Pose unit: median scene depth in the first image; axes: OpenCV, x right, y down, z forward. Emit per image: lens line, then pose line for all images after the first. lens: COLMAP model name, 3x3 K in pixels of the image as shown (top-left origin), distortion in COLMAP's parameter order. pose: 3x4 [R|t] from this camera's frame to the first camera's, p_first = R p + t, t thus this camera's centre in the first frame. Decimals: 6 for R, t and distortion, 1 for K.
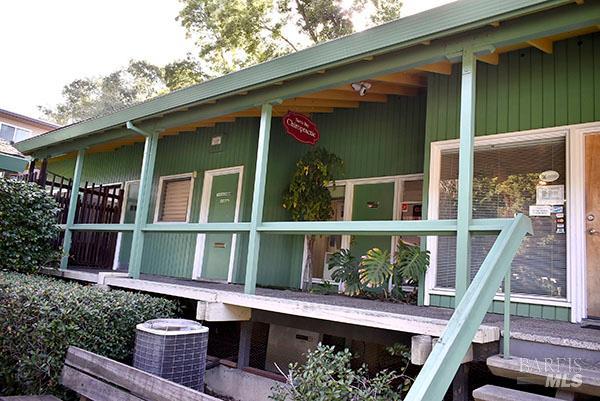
lens RADIAL K [[460.1, 0, 300.6], [0, 460.1, 200.4], [0, 0, 1]] dist [0.006068, 0.001507]
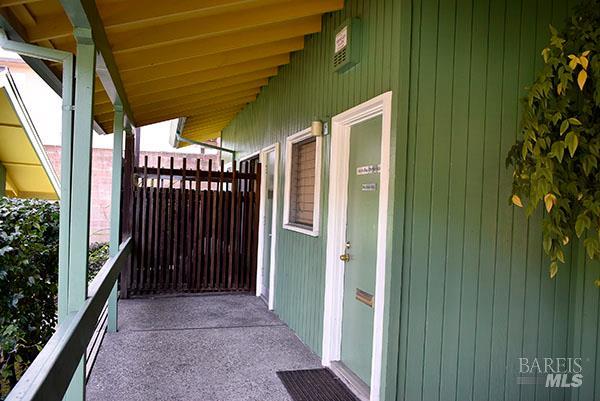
lens RADIAL K [[508.2, 0, 300.2], [0, 508.2, 202.2], [0, 0, 1]] dist [-0.012910, -0.004100]
pose [[0.824683, -0.048848, -0.563482, 0.032286], [0.118008, 0.989198, 0.086957, -0.030814], [0.553148, -0.138207, 0.821539, 0.584240]]
